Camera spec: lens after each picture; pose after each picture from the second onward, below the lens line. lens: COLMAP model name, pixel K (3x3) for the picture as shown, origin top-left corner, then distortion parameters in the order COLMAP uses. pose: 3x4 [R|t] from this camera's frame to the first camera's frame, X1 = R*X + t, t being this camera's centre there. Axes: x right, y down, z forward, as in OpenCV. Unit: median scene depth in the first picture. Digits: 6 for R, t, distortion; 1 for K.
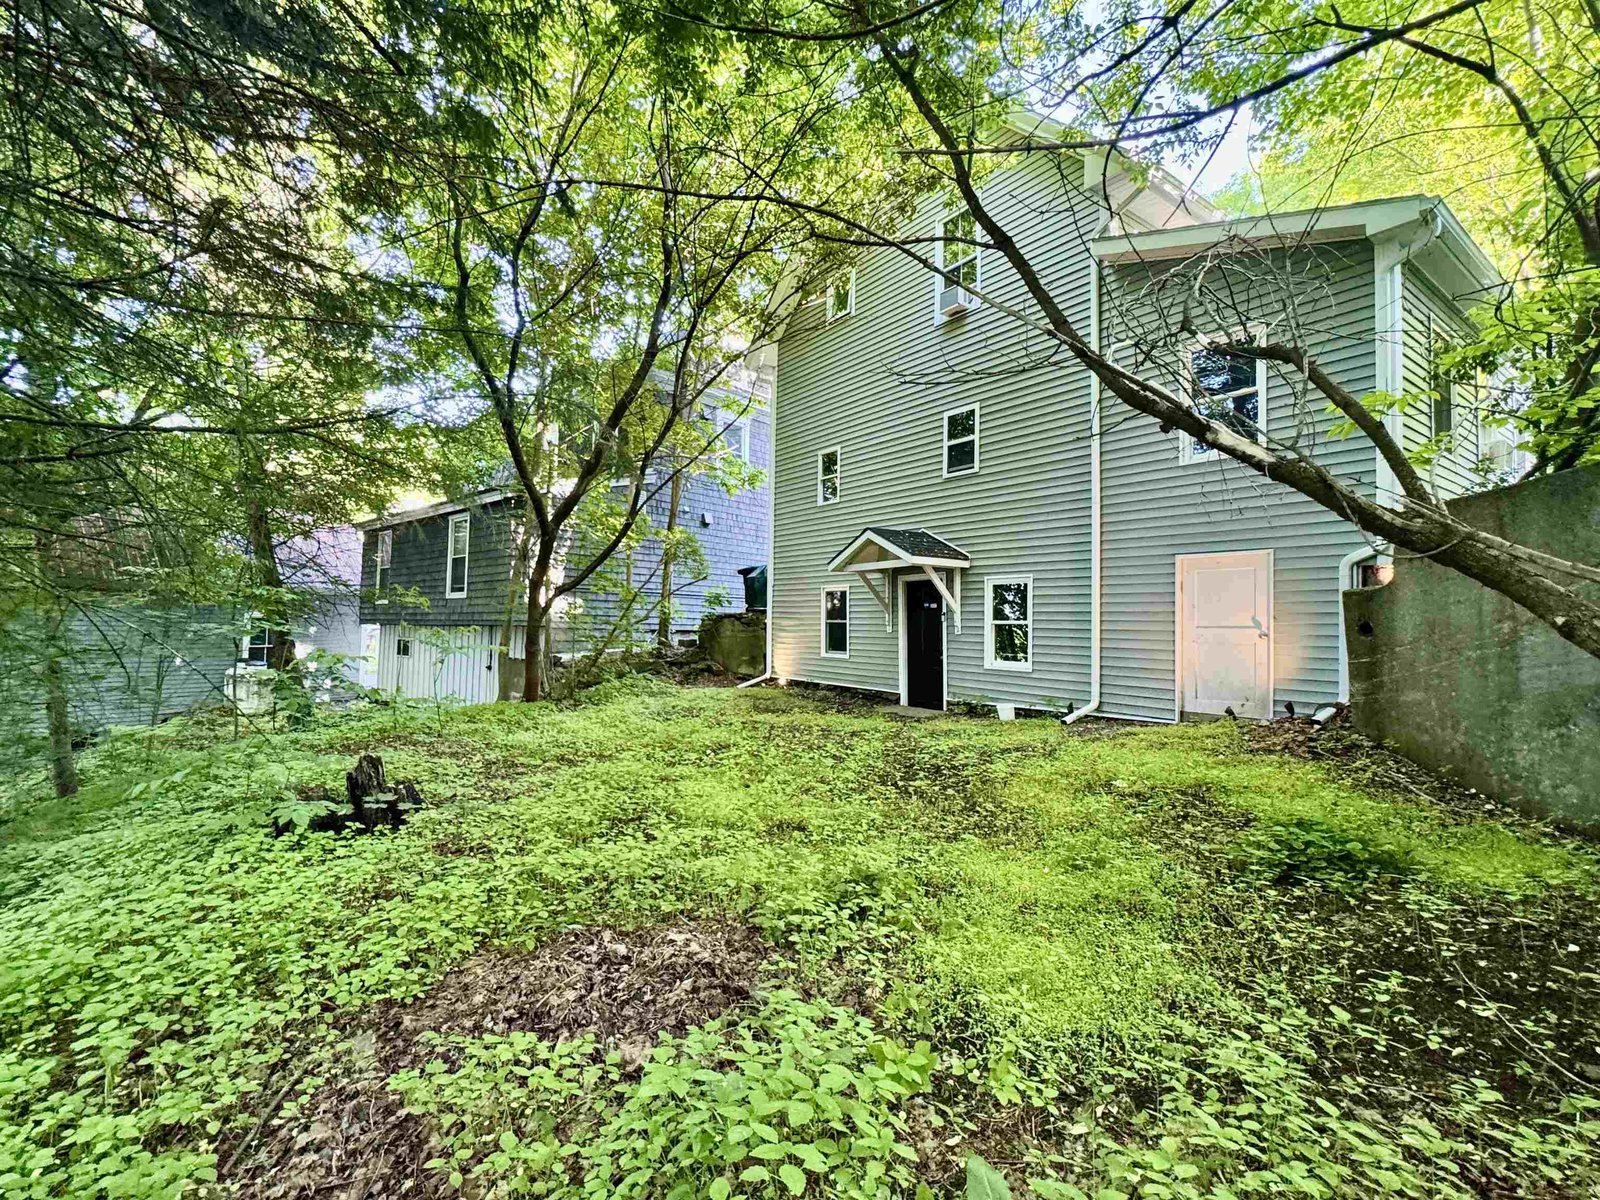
lens RADIAL K [[737.4, 0, 794.9], [0, 737.4, 601.0], [0, 0, 1]] dist [0.000054, 0.001024]
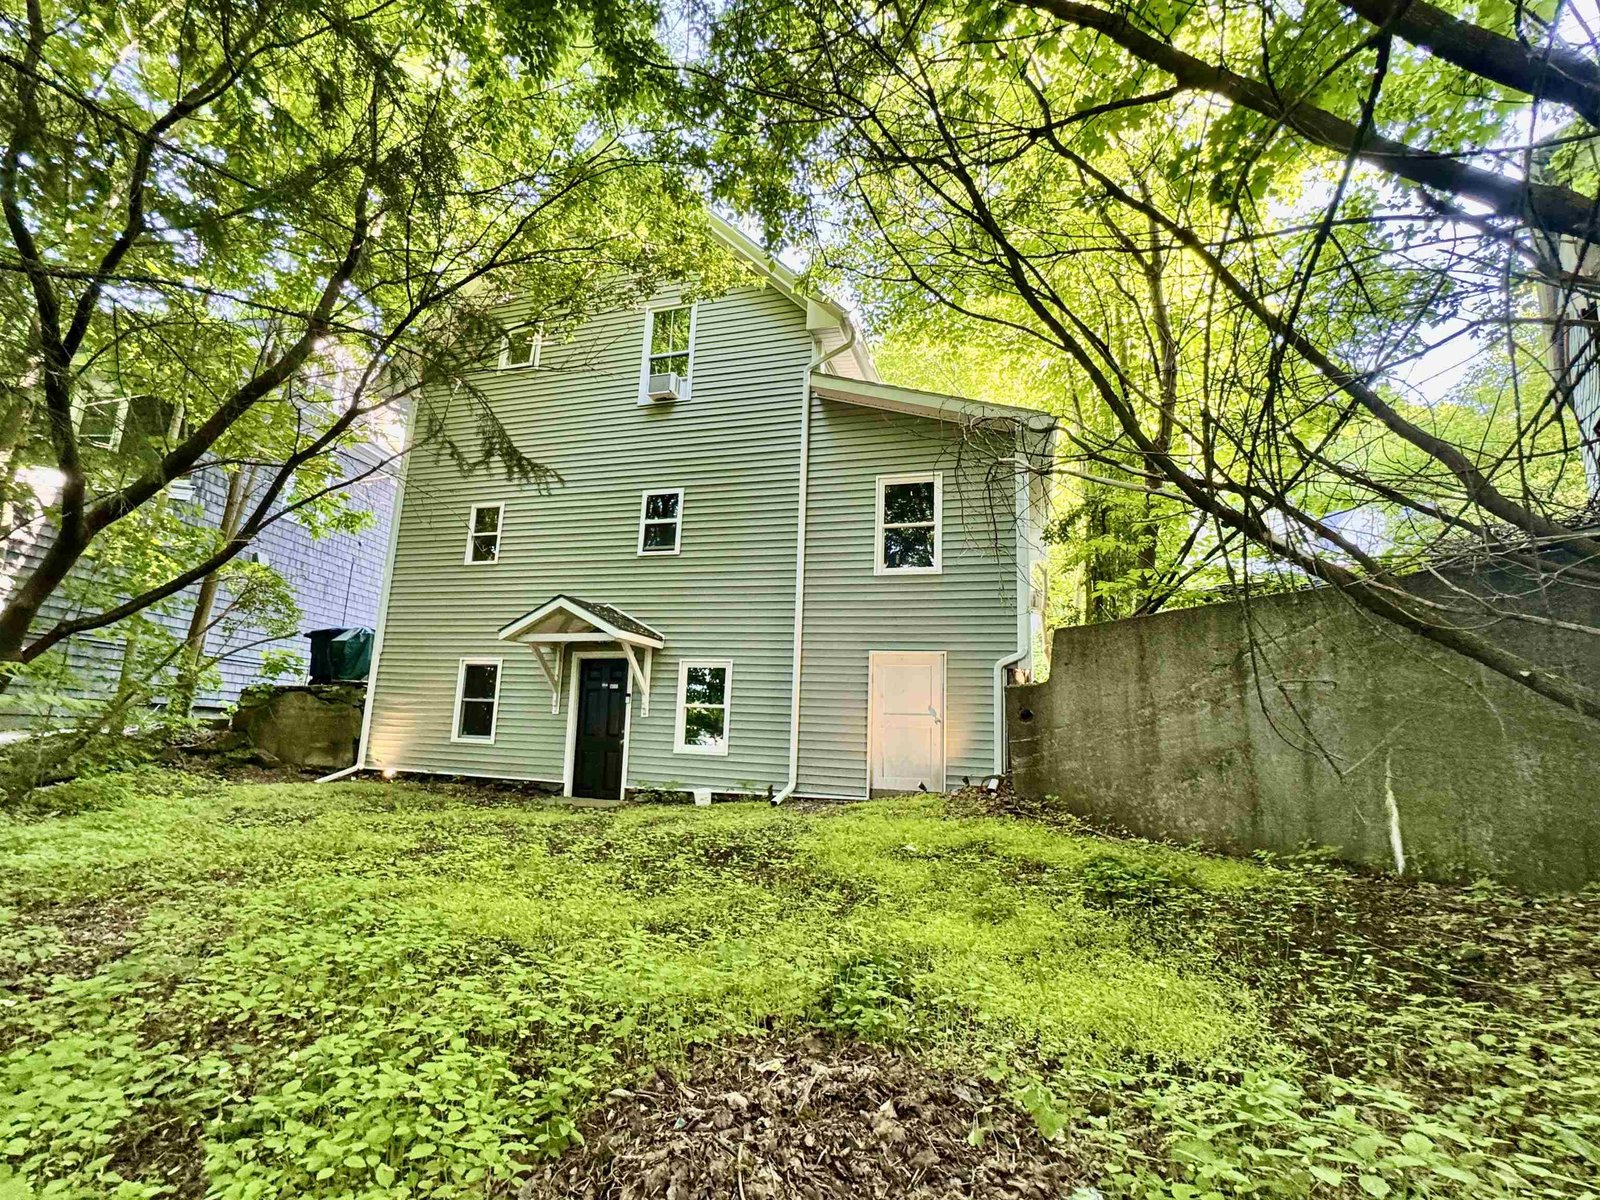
lens RADIAL K [[737.4, 0, 797.3], [0, 737.4, 599.4], [0, 0, 1]] dist [0.000054, 0.001024]
pose [[0.798679, 0.128828, 0.587805, -0.199776], [-0.047094, 0.987200, -0.152373, 0.030524], [-0.599912, 0.094015, 0.794523, 0.105570]]
